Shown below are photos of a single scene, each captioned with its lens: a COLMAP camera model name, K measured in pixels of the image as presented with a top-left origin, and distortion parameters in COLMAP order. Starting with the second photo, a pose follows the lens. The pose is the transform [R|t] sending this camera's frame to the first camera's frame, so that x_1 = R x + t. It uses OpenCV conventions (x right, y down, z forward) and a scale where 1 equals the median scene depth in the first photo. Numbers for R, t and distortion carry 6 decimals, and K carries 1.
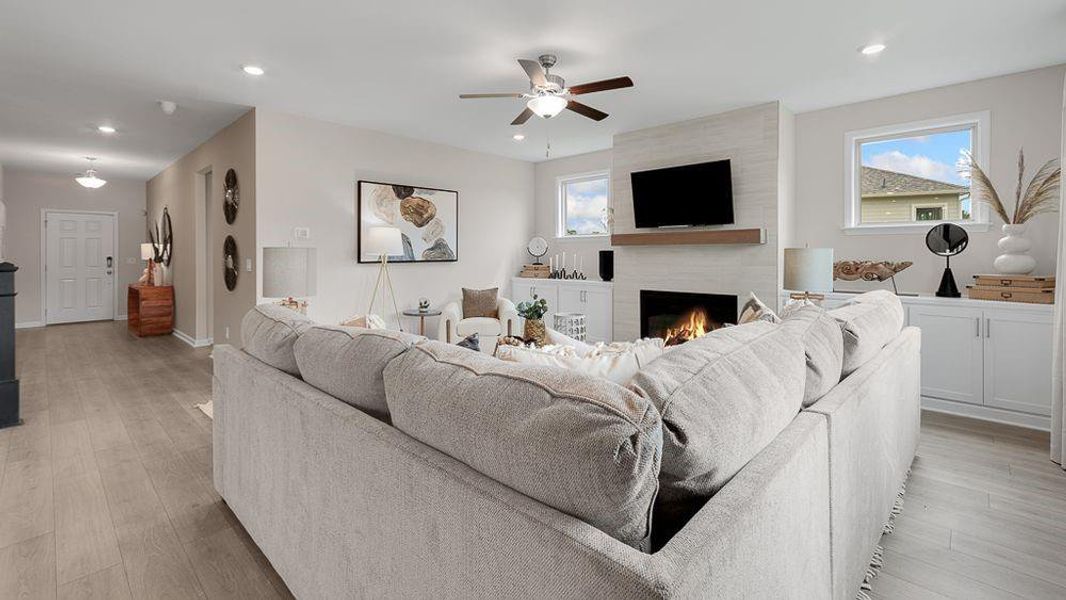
lens RADIAL K [[467.3, 0, 542.3], [0, 467.3, 250.3], [0, 0, 1]] dist [0.002410, 0.000793]
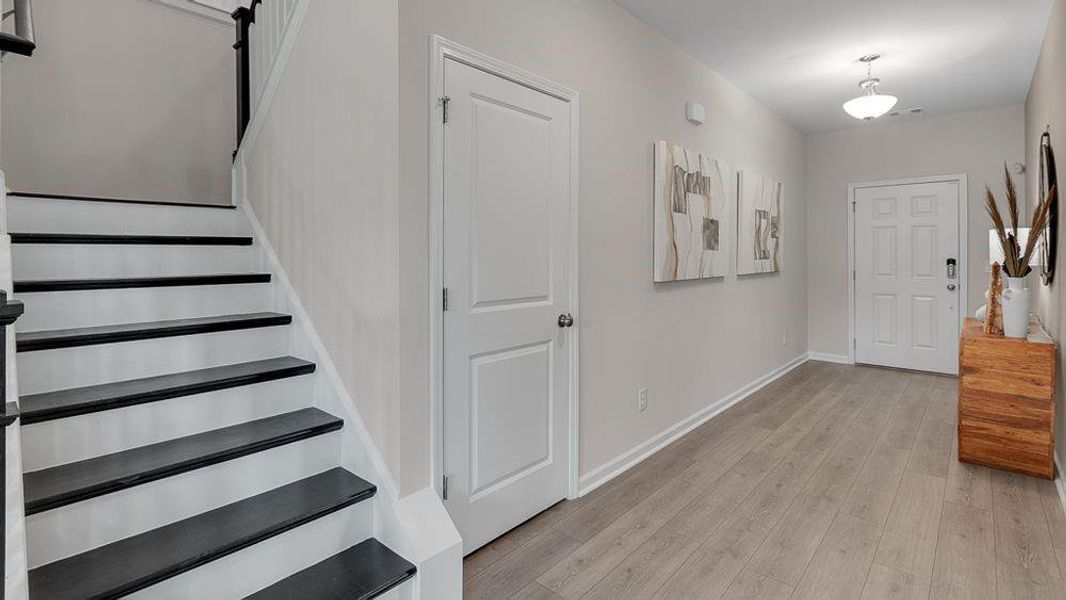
lens RADIAL K [[467.3, 0, 558.6], [0, 467.3, 258.6], [0, 0, 1]] dist [0.002410, 0.000793]
pose [[0.016291, 0.012065, -0.999794, -0.446997], [0.005129, 0.999913, 0.012150, 0.005405], [0.999854, -0.005326, 0.016228, 0.623829]]
